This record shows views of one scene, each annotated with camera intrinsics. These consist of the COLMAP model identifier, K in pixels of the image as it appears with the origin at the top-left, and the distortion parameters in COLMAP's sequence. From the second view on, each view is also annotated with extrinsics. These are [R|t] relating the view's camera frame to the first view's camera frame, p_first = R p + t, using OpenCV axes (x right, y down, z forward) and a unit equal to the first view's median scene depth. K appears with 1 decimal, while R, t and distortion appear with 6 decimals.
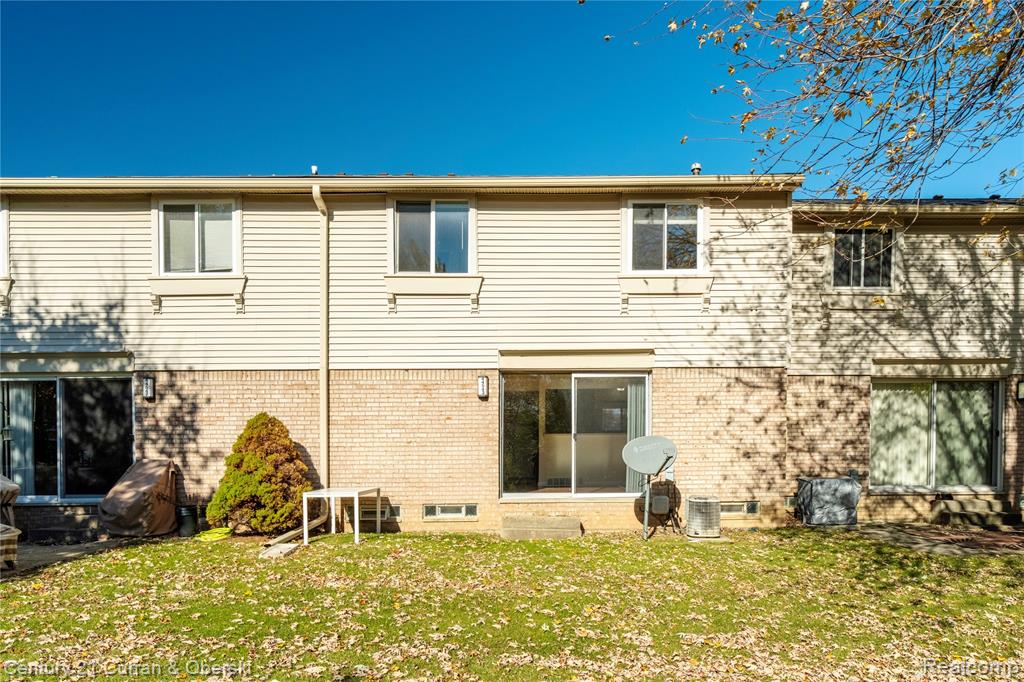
lens RADIAL K [[668.2, 0, 512.1], [0, 668.2, 349.1], [0, 0, 1]] dist [0.001703, -0.000119]
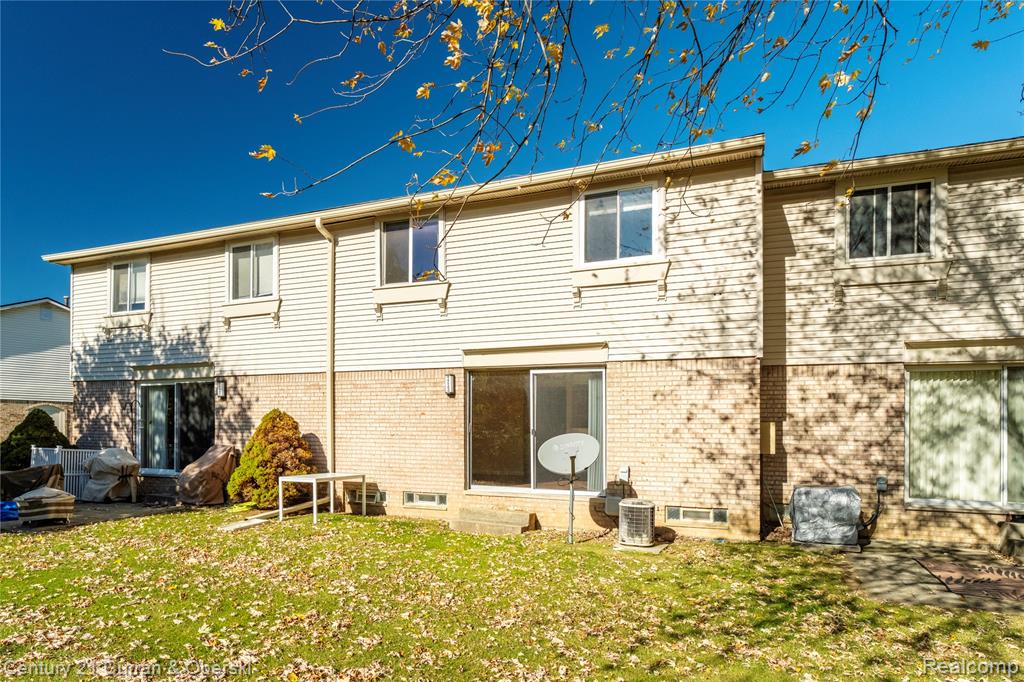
lens RADIAL K [[569.1, 0, 512.0], [0, 569.1, 341.0], [0, 0, 1]] dist [-0.000173, -0.000155]
pose [[0.924371, -0.044704, -0.378866, 0.393549], [0.038173, 0.998965, -0.024737, 0.012872], [0.379579, 0.008403, 0.925121, 0.189003]]
